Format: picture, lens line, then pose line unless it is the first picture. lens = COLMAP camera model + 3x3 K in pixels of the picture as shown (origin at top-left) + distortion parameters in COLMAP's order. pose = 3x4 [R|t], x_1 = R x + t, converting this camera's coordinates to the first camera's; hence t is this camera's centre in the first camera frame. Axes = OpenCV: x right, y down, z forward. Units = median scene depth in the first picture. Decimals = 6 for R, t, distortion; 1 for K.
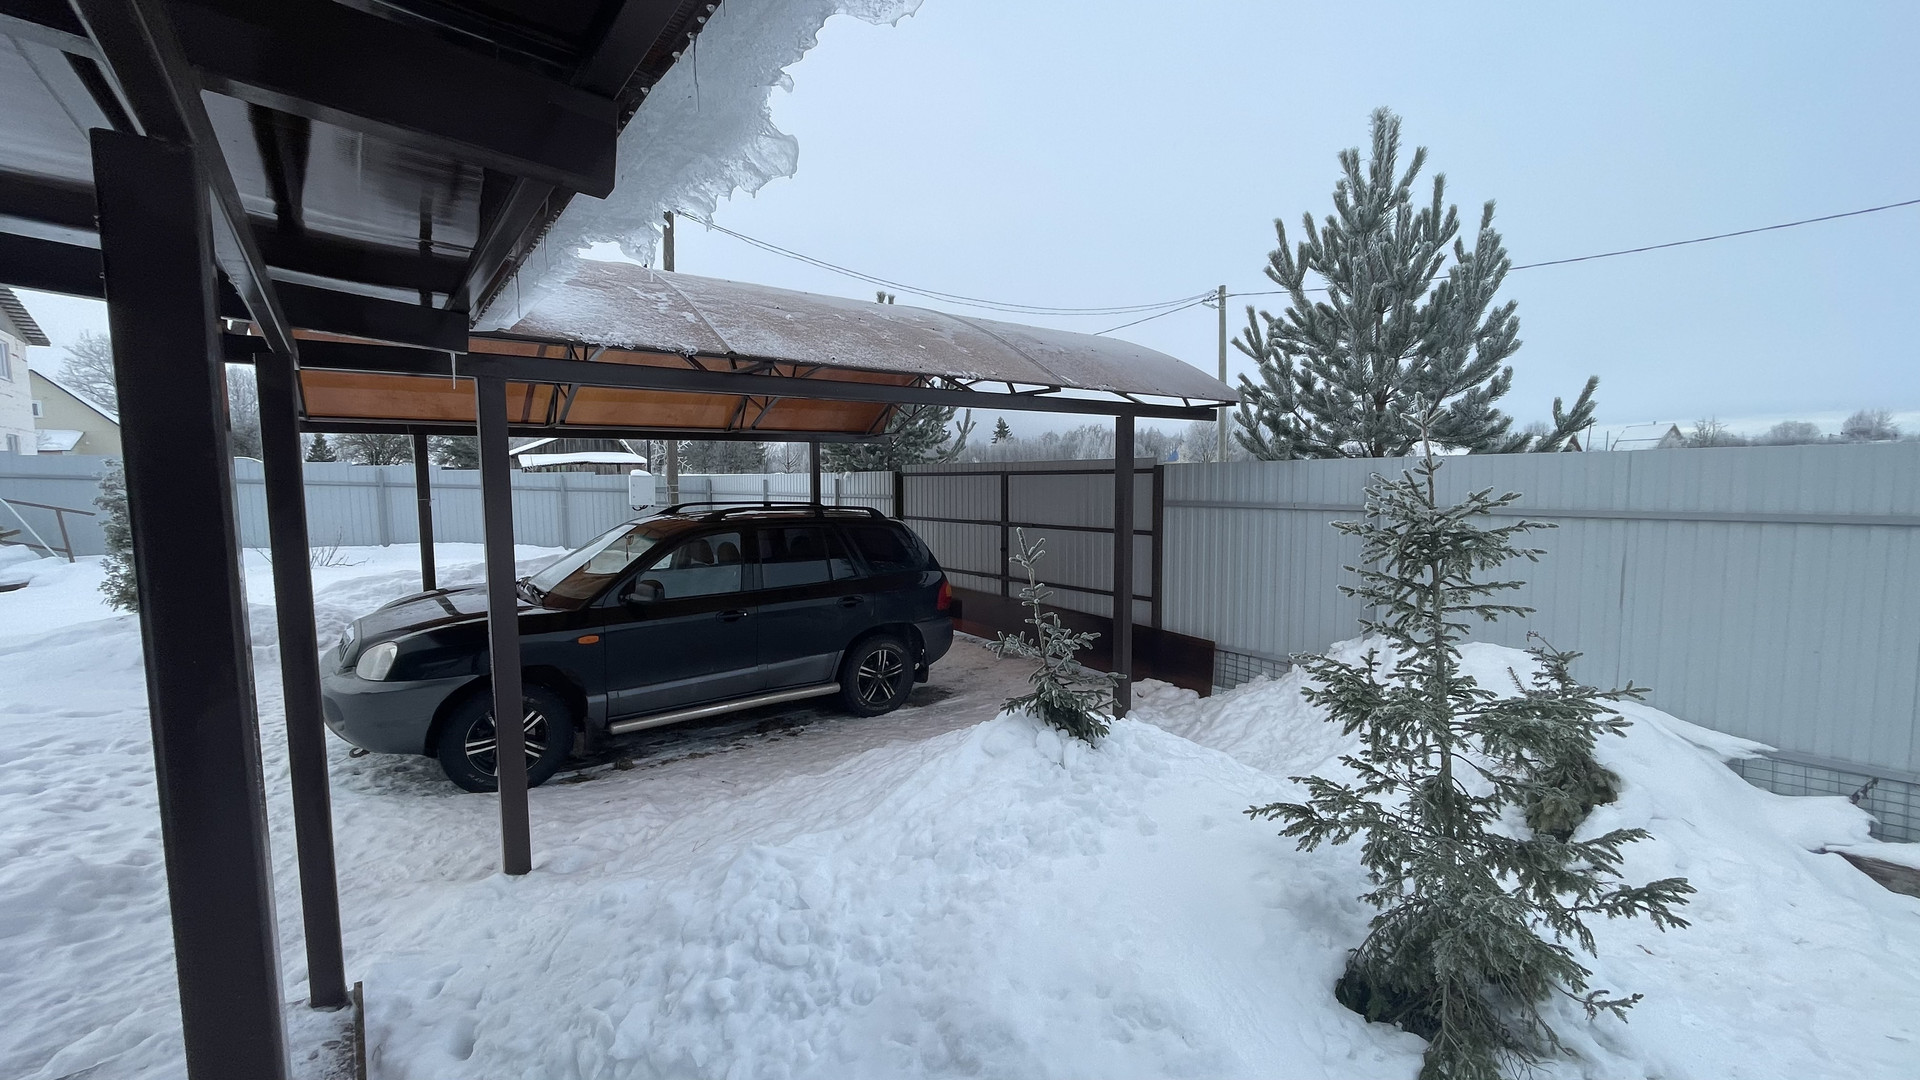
lens RADIAL K [[775.0, 0, 960.0], [0, 775.0, 540.0], [0, 0, 1]] dist [0.000756, -0.000090]
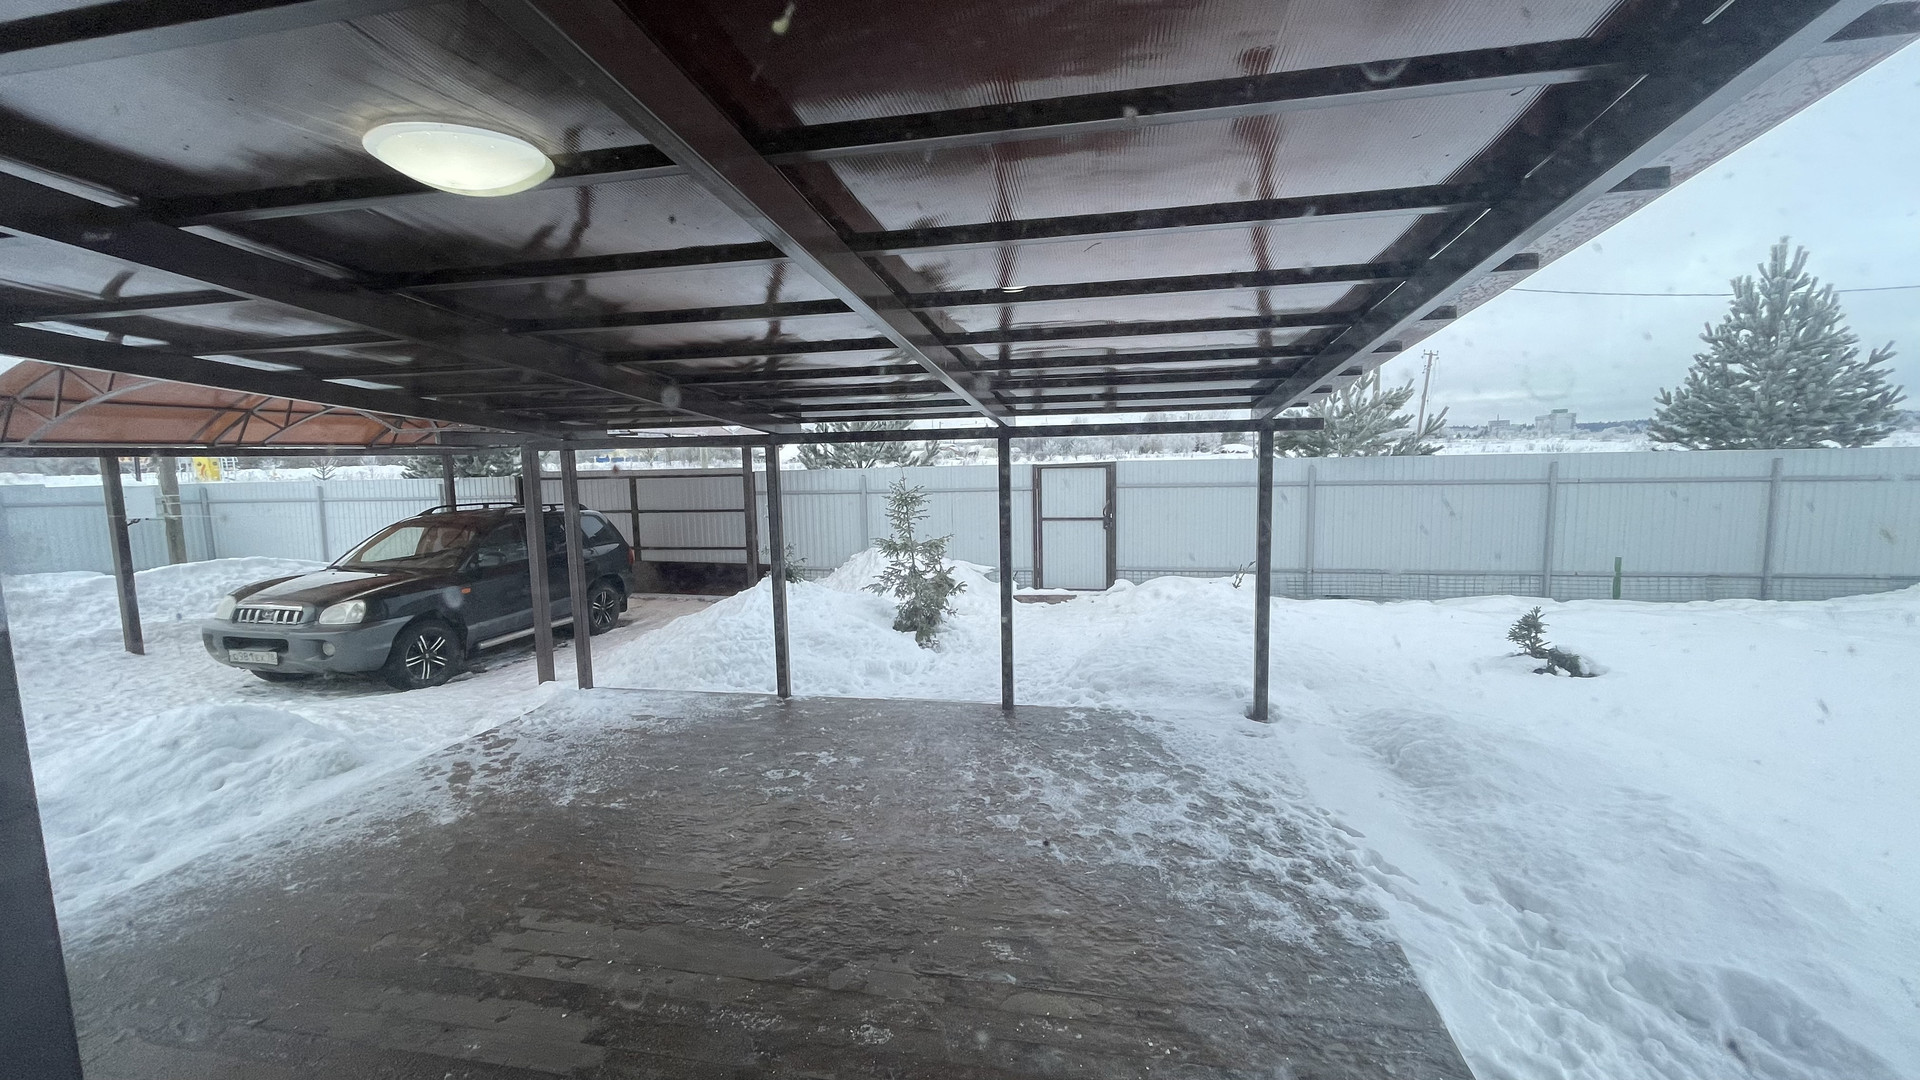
lens RADIAL K [[775.0, 0, 960.0], [0, 775.0, 540.0], [0, 0, 1]] dist [0.000756, -0.000090]
pose [[0.761335, -0.077817, 0.643672, -0.704425], [0.070141, 0.996830, 0.037549, 0.033243], [-0.644554, 0.016560, 0.764380, -0.875983]]
